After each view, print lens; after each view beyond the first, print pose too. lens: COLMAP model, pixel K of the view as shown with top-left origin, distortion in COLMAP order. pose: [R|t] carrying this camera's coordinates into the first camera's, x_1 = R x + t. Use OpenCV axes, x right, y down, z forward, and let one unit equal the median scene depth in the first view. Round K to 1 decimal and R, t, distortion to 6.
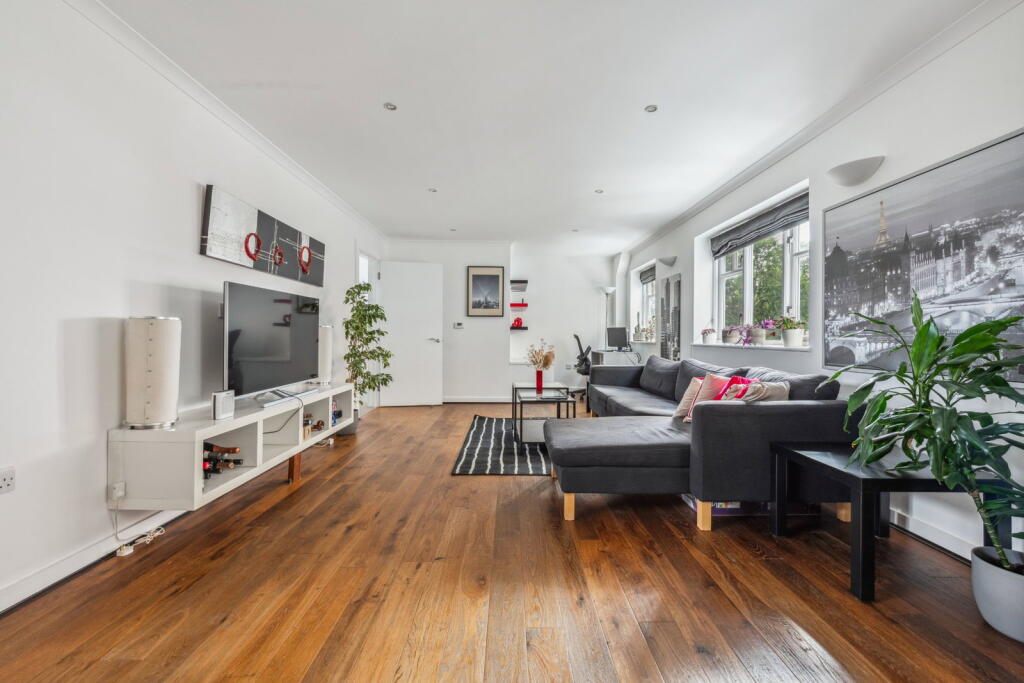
lens RADIAL K [[442.5, 0, 512.5], [0, 442.5, 338.9], [0, 0, 1]] dist [-0.000114, -0.000008]
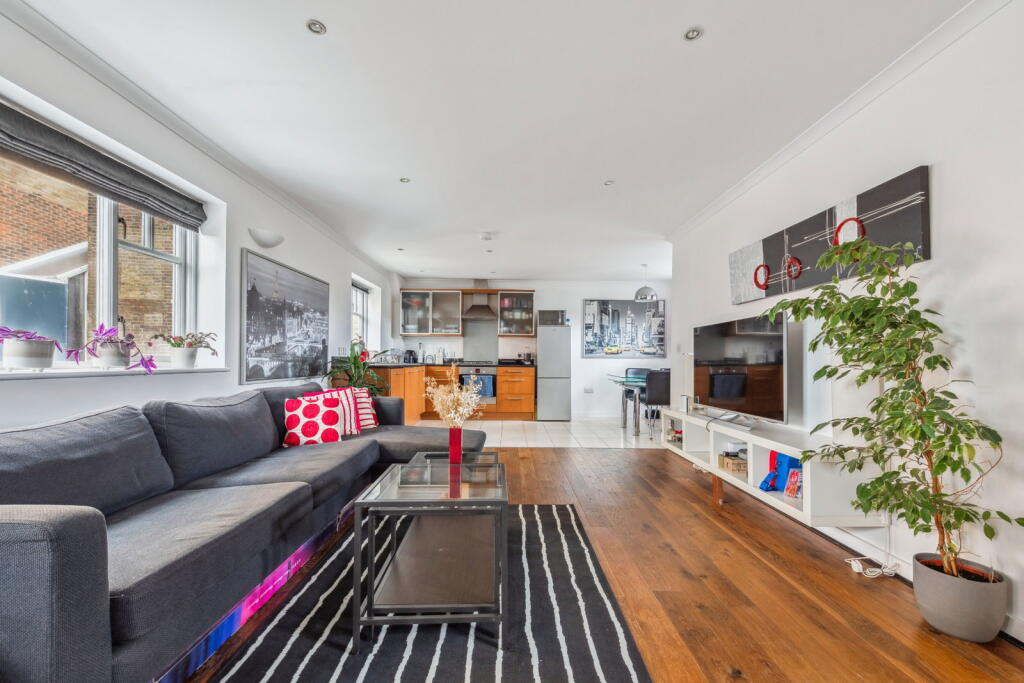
lens RADIAL K [[413.3, 0, 521.6], [0, 413.3, 355.3], [0, 0, 1]] dist [0.000516, 0.000014]
pose [[-0.999710, -0.014026, -0.019587, -0.007629], [-0.013865, 0.999869, -0.008338, -0.011678], [0.019702, -0.008064, -0.999773, 2.261958]]
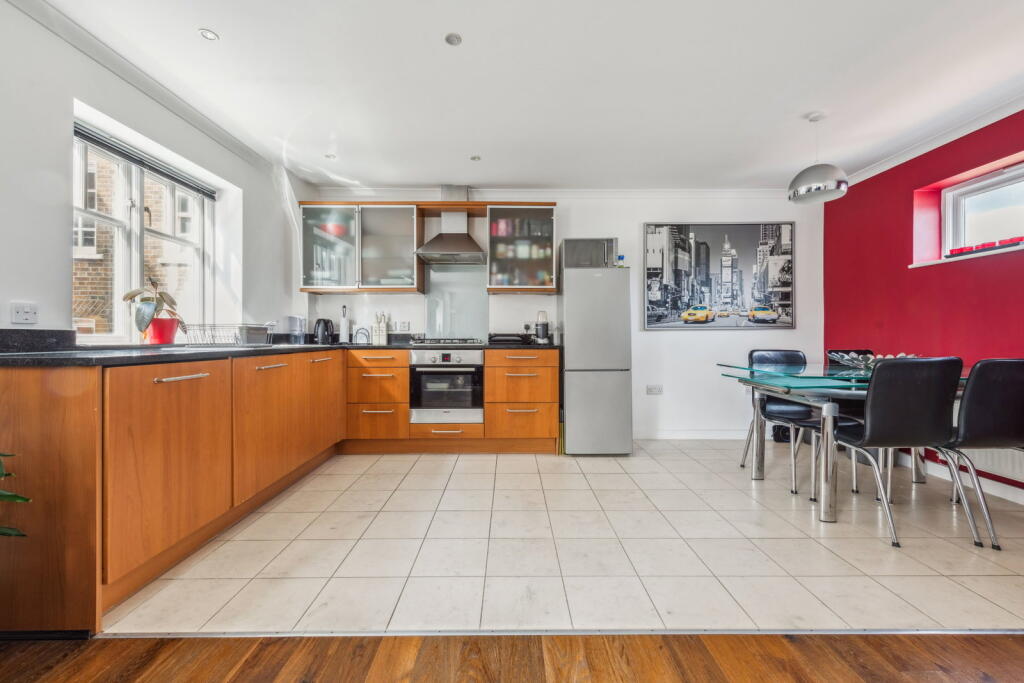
lens RADIAL K [[413.3, 0, 512.2], [0, 413.3, 338.2], [0, 0, 1]] dist [0.000516, 0.000014]
pose [[-0.999990, -0.003235, 0.002951, -0.001629], [-0.003213, 0.999969, 0.007210, -0.007483], [-0.002974, 0.007201, -0.999970, 1.588623]]
